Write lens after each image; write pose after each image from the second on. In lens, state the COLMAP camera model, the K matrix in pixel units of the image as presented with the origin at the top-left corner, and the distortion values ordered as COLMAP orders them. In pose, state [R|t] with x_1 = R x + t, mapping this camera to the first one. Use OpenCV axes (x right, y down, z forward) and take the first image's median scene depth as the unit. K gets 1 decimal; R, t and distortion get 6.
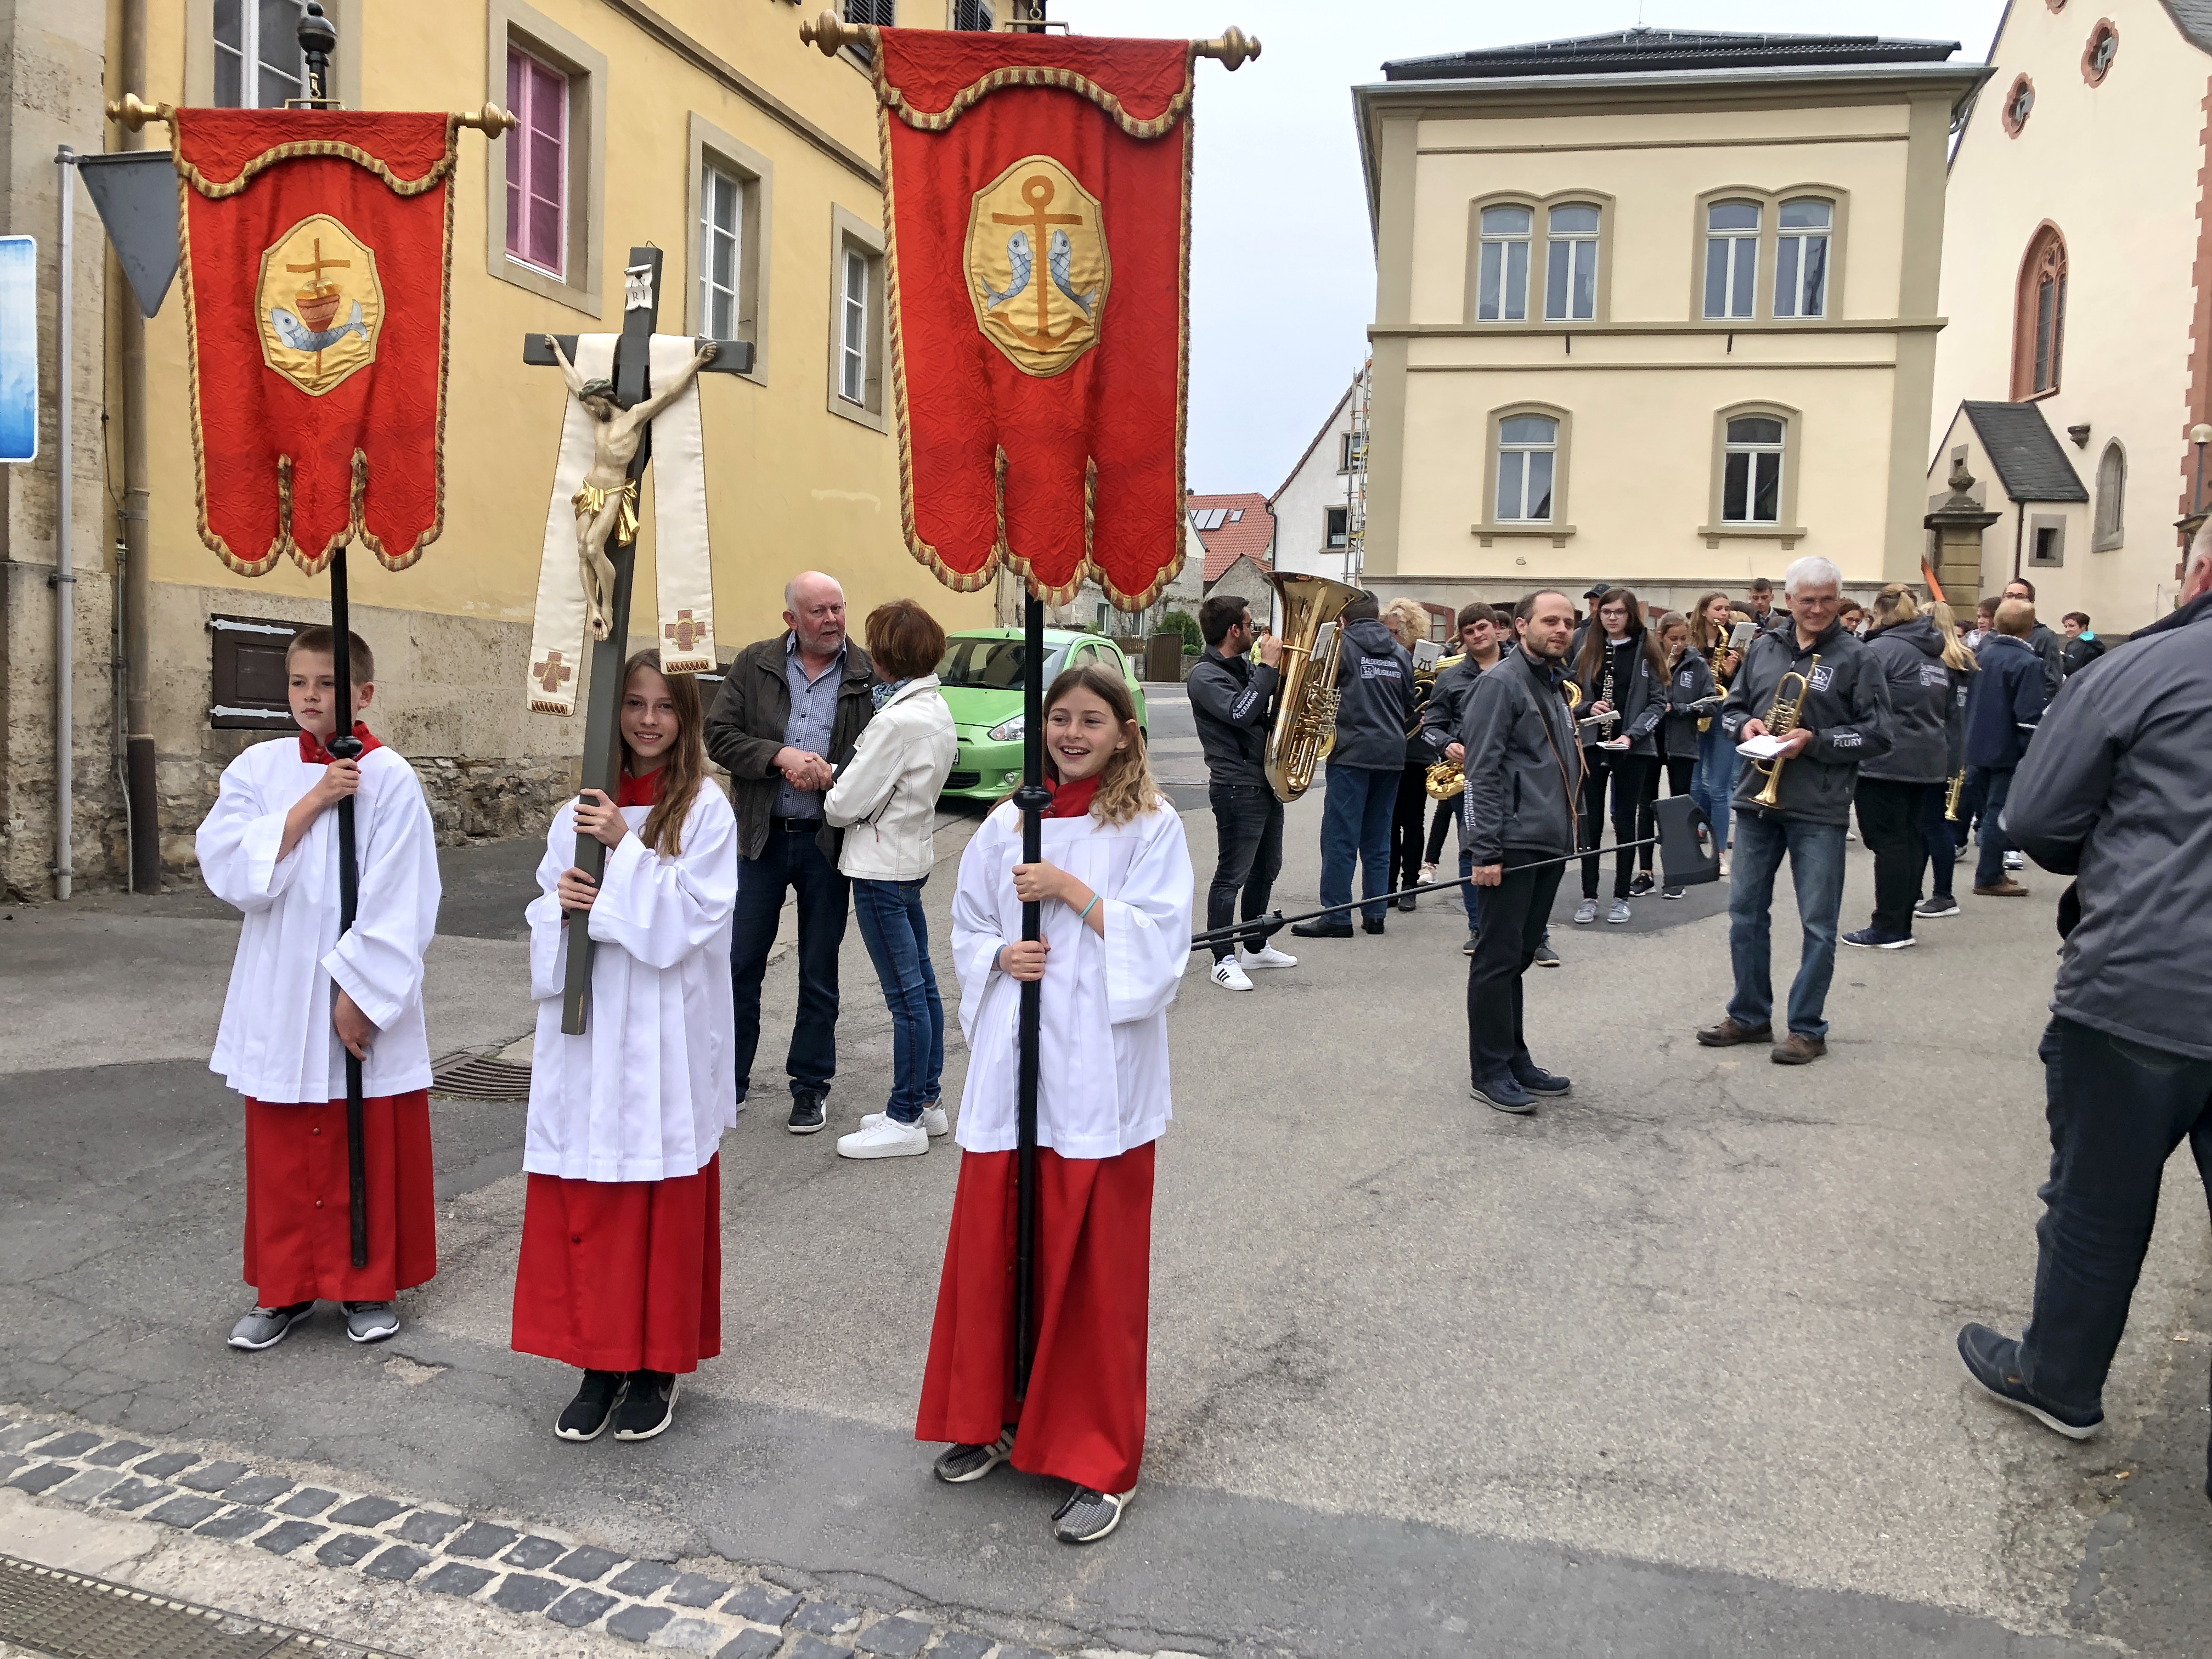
lens RADIAL K [[1790.4, 0, 1110.1], [0, 1790.4, 842.1], [0, 0, 1]] dist [0.050271, -0.026333]
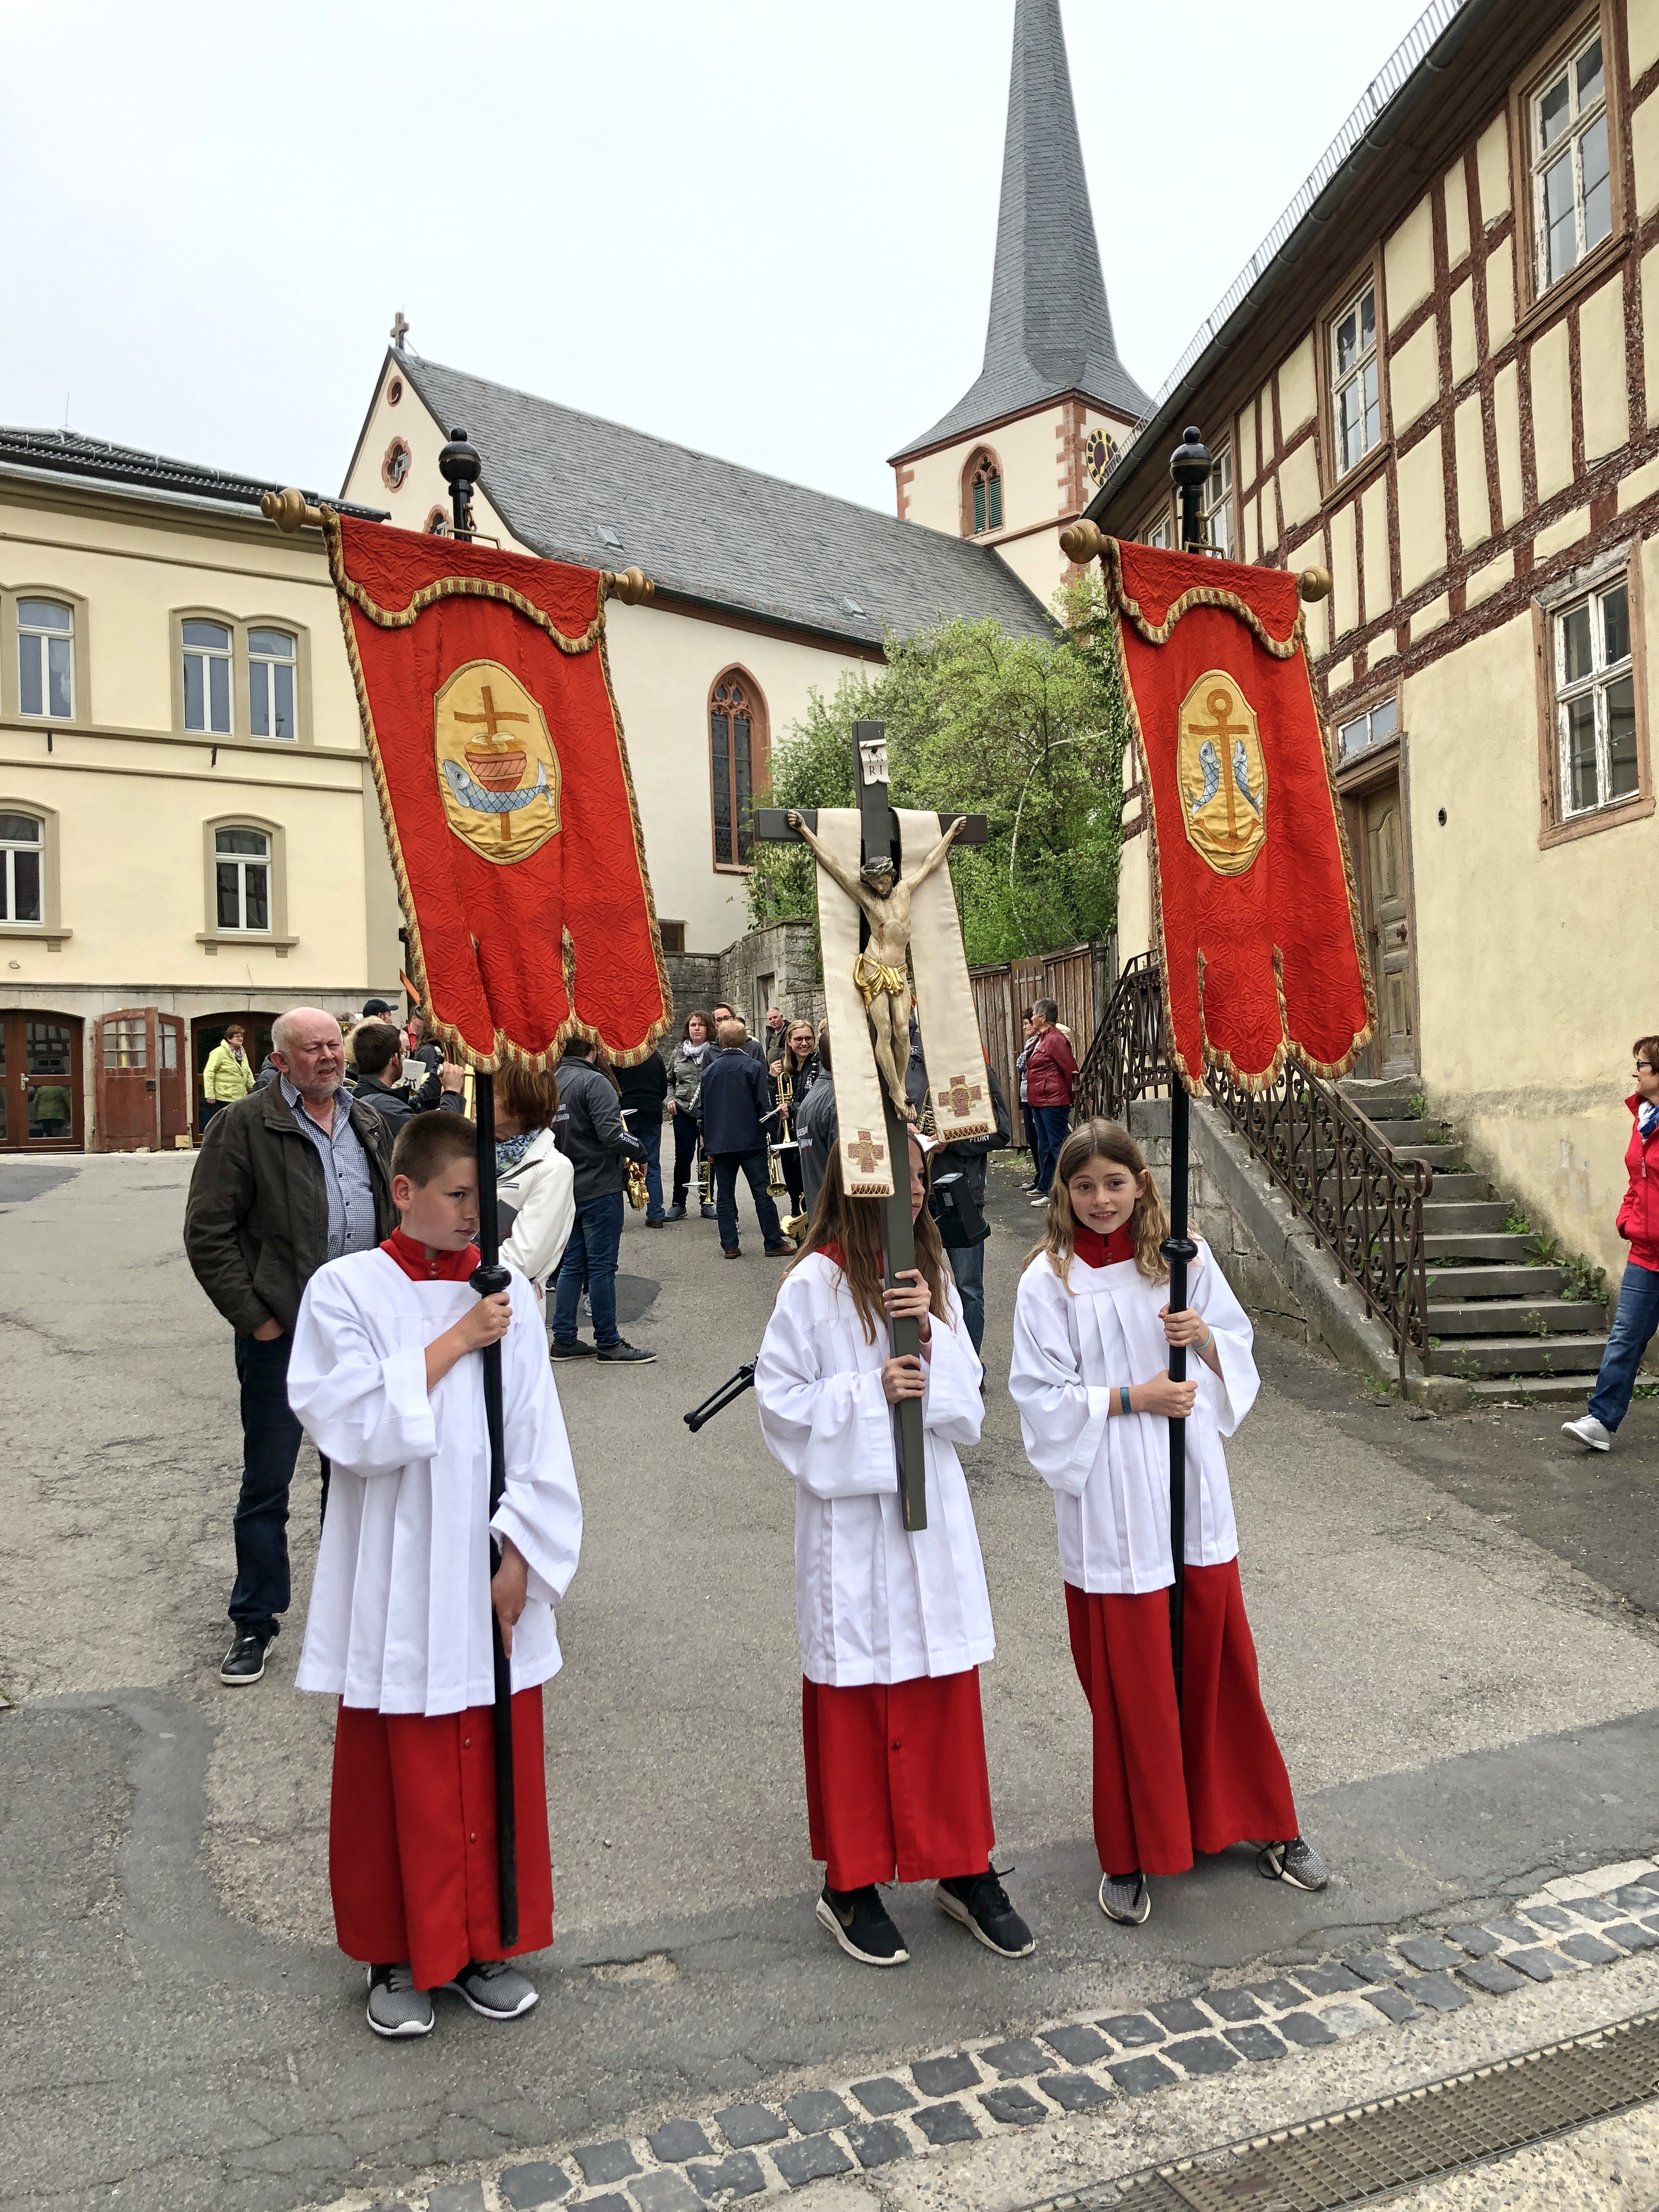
lens RADIAL K [[1790.4, 0, 841.7], [0, 1790.4, 1101.3], [0, 0, 1]] dist [0.050271, -0.026333]
pose [[0.720847, -0.049203, 0.691345, -0.407787], [0.100587, 0.994343, -0.034111, -0.038671], [-0.685756, 0.094129, 0.721719, 0.121820]]
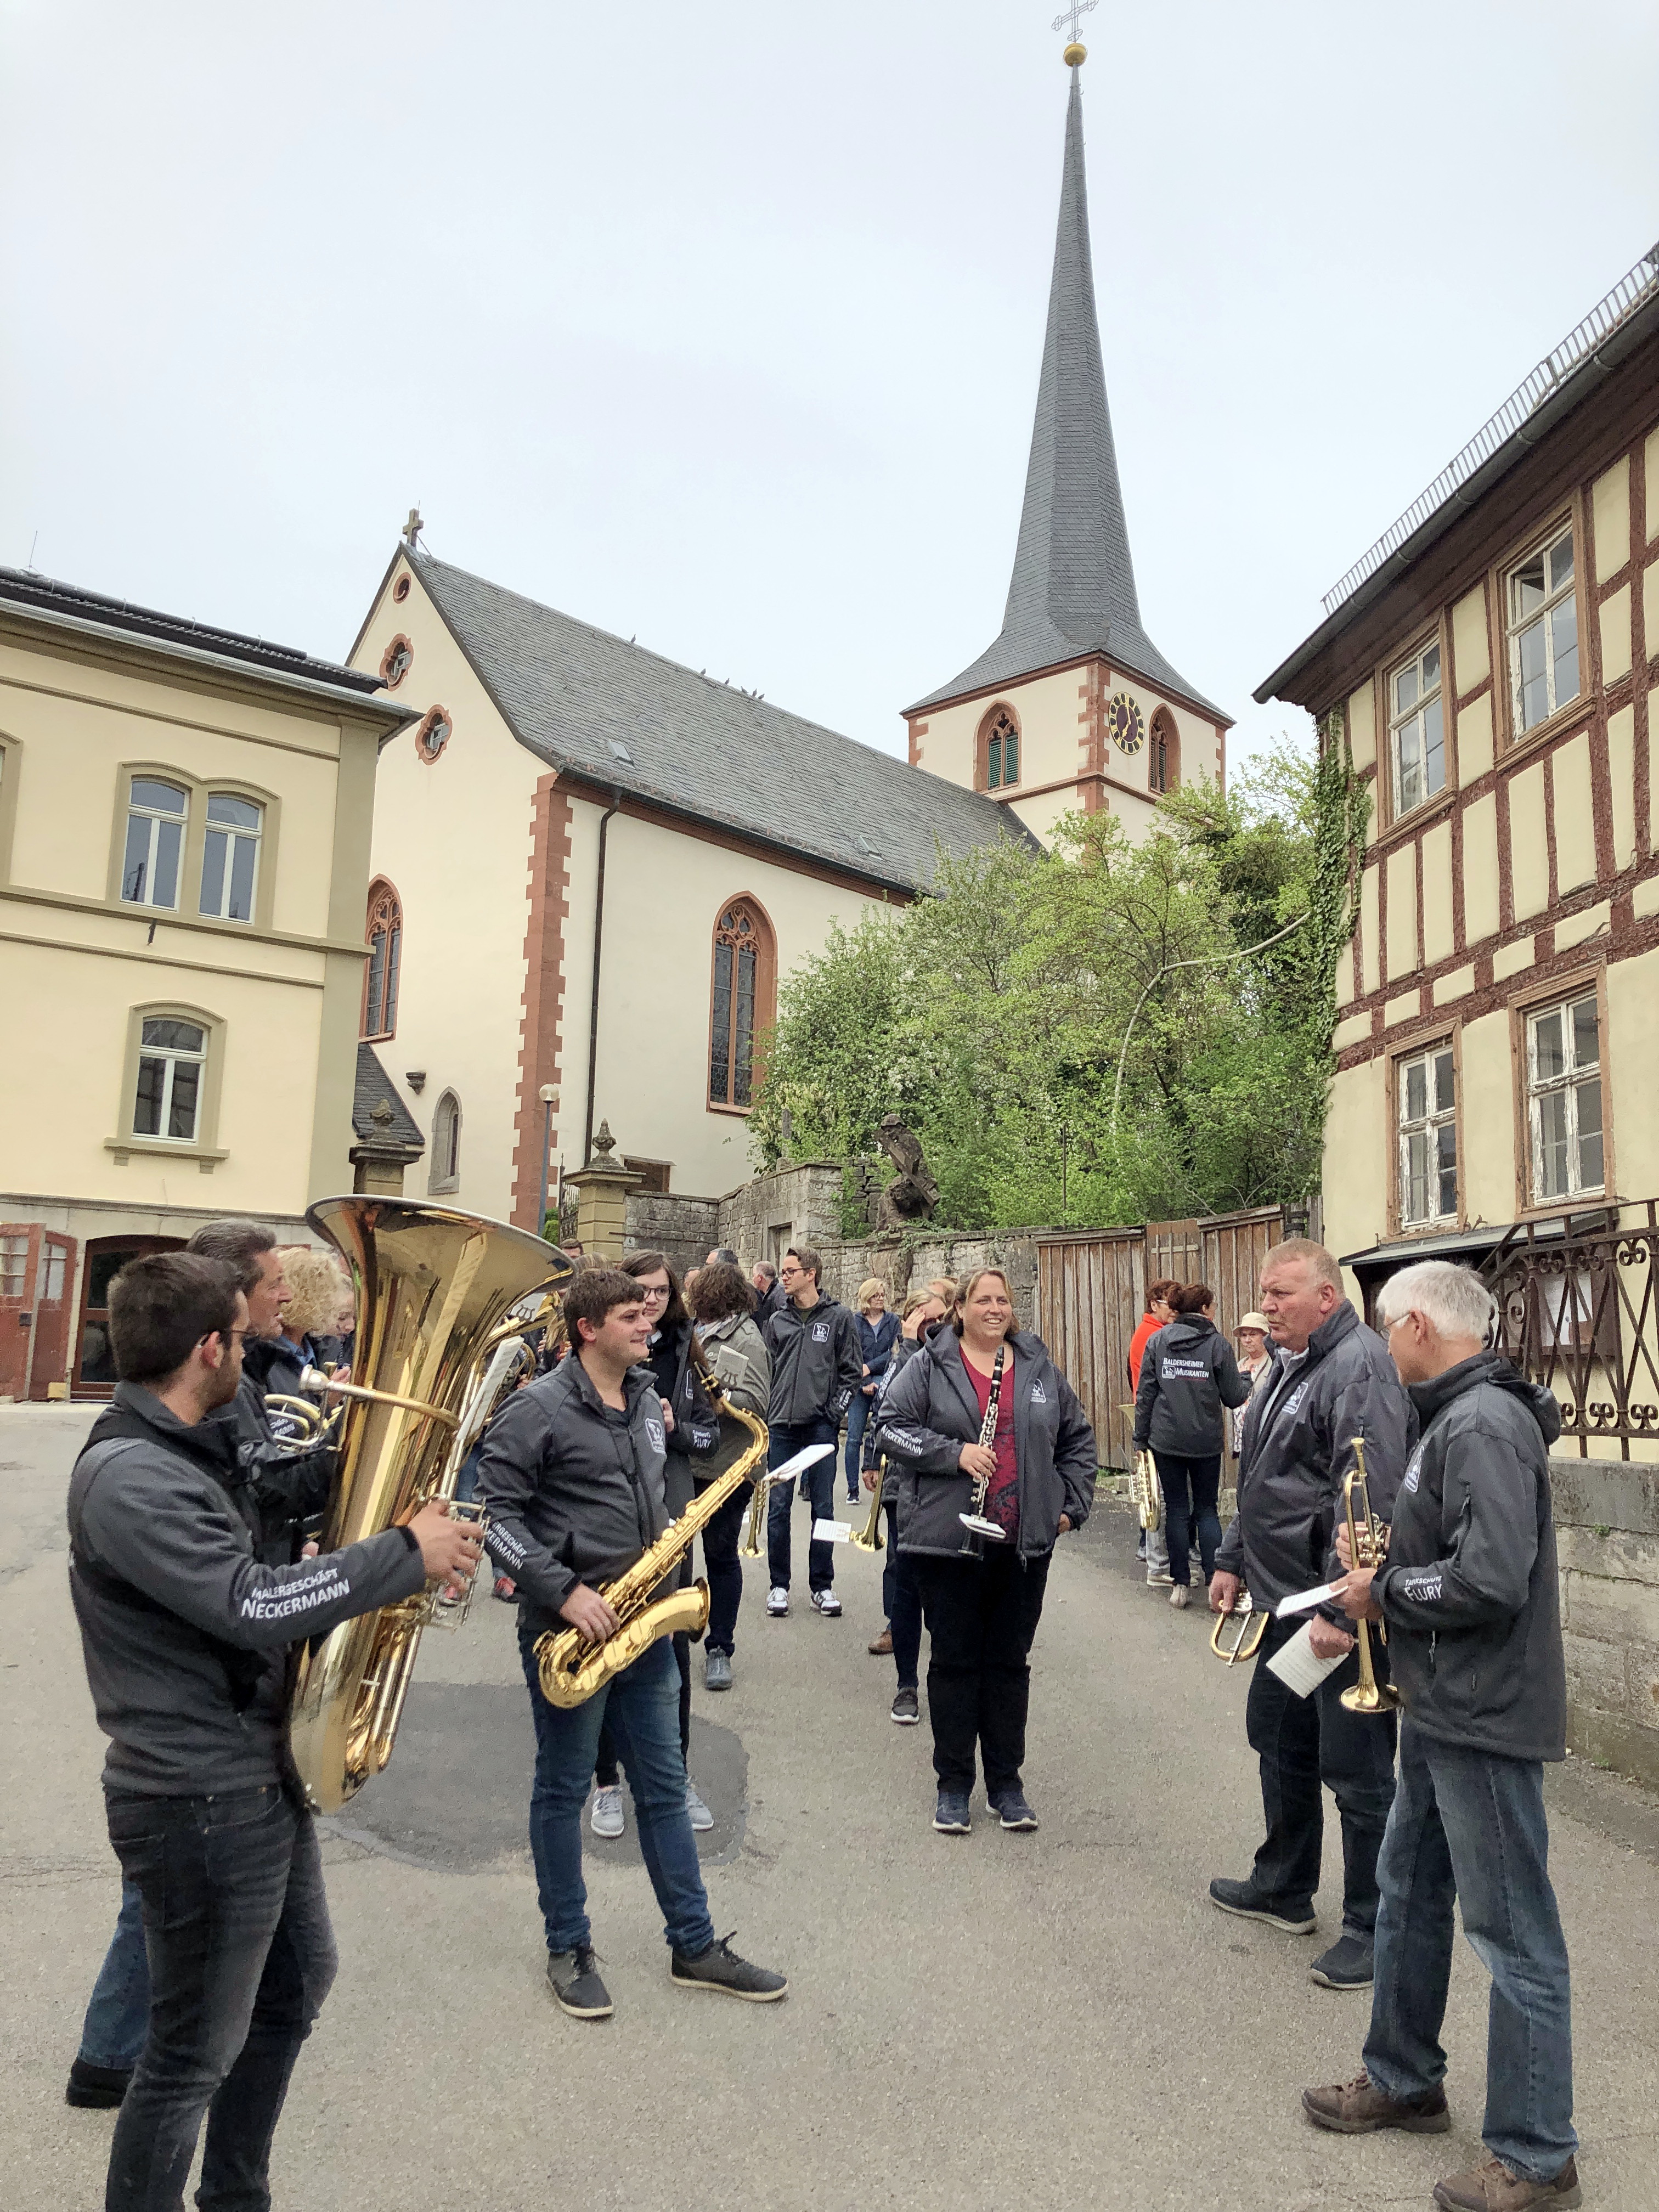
lens RADIAL K [[1790.4, 0, 841.7], [0, 1790.4, 1106.2], [0, 0, 1]] dist [0.050271, -0.026333]
pose [[0.699832, 0.093387, 0.708176, -0.109177], [0.045699, 0.983532, -0.174859, -0.095695], [-0.712844, 0.154735, 0.684040, 0.631764]]
